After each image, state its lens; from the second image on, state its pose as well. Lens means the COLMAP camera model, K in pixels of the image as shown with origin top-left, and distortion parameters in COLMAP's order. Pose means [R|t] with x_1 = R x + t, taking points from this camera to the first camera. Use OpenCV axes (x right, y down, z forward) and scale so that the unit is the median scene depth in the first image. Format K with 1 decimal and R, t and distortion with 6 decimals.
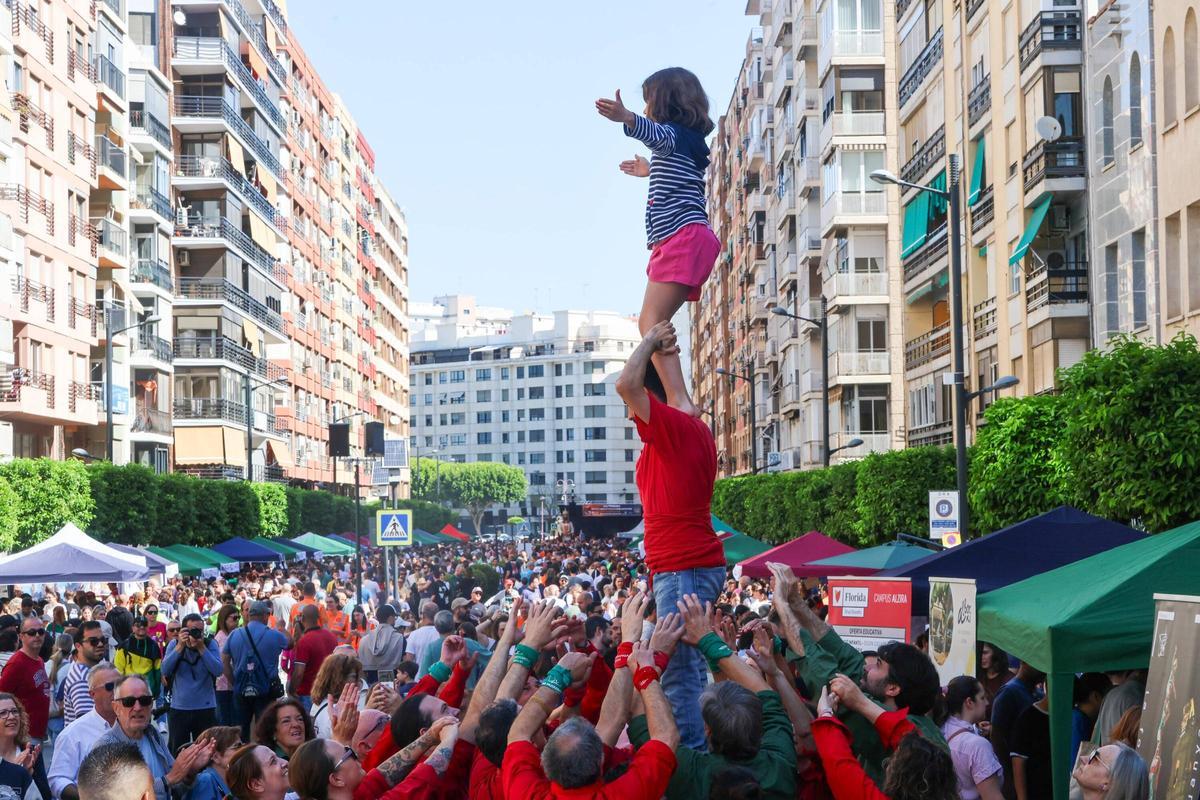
lens RADIAL K [[1912.0, 0, 634.3], [0, 1912.0, 425.1], [0, 0, 1]] dist [0.114594, -0.006351]
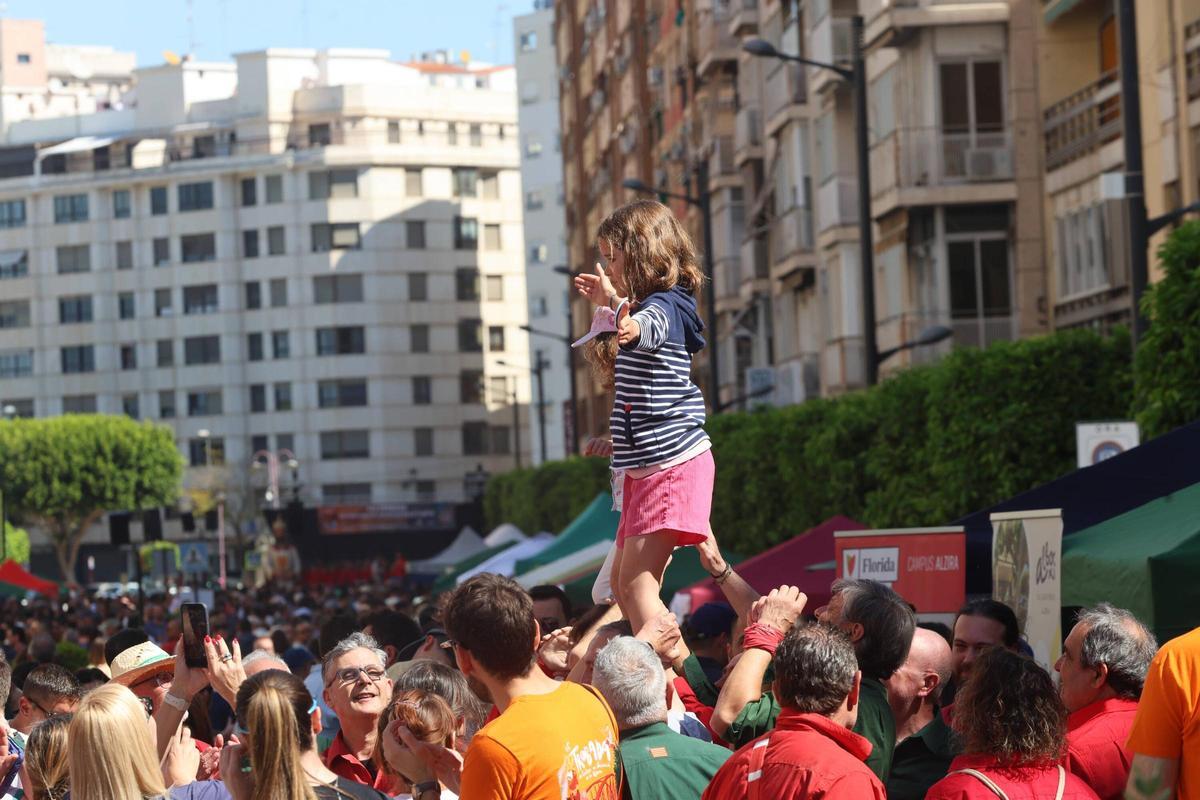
lens RADIAL K [[3106.7, 0, 600.0], [0, 3106.7, 400.0], [0, 0, 1]] dist [0.036570, 0.232191]
pose [[0.999094, -0.028090, 0.031970, 0.014292], [0.026708, 0.998723, 0.042874, -0.010289], [-0.033134, -0.041982, 0.998569, 0.306561]]
